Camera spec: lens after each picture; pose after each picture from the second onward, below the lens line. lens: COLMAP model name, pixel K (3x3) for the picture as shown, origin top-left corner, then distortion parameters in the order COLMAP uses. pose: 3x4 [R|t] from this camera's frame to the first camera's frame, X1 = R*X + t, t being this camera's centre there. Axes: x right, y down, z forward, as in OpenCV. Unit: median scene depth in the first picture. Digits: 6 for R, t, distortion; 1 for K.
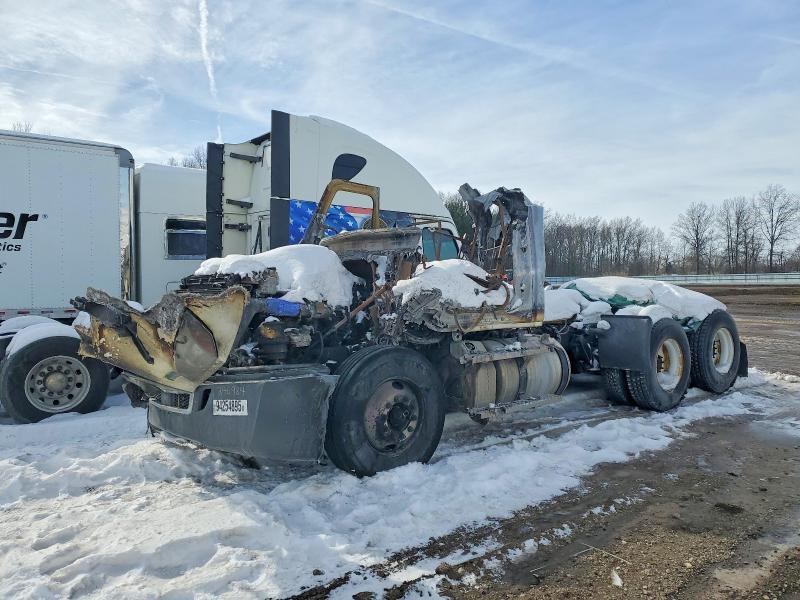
lens RADIAL K [[612.7, 0, 400.0], [0, 612.7, 300.0], [0, 0, 1]] dist [0.032356, -0.004062]
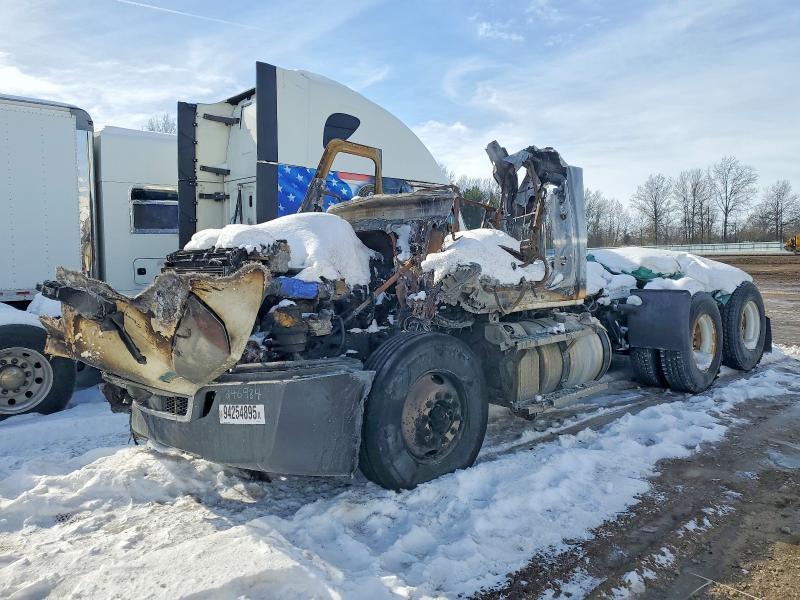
lens RADIAL K [[614.8, 0, 400.9], [0, 614.8, 289.3], [0, 0, 1]] dist [0.003542, 0.044544]
pose [[0.997825, -0.015225, 0.064132, -0.090744], [0.013622, 0.999585, 0.025365, -0.004745], [-0.064492, -0.024436, 0.997619, 0.144658]]
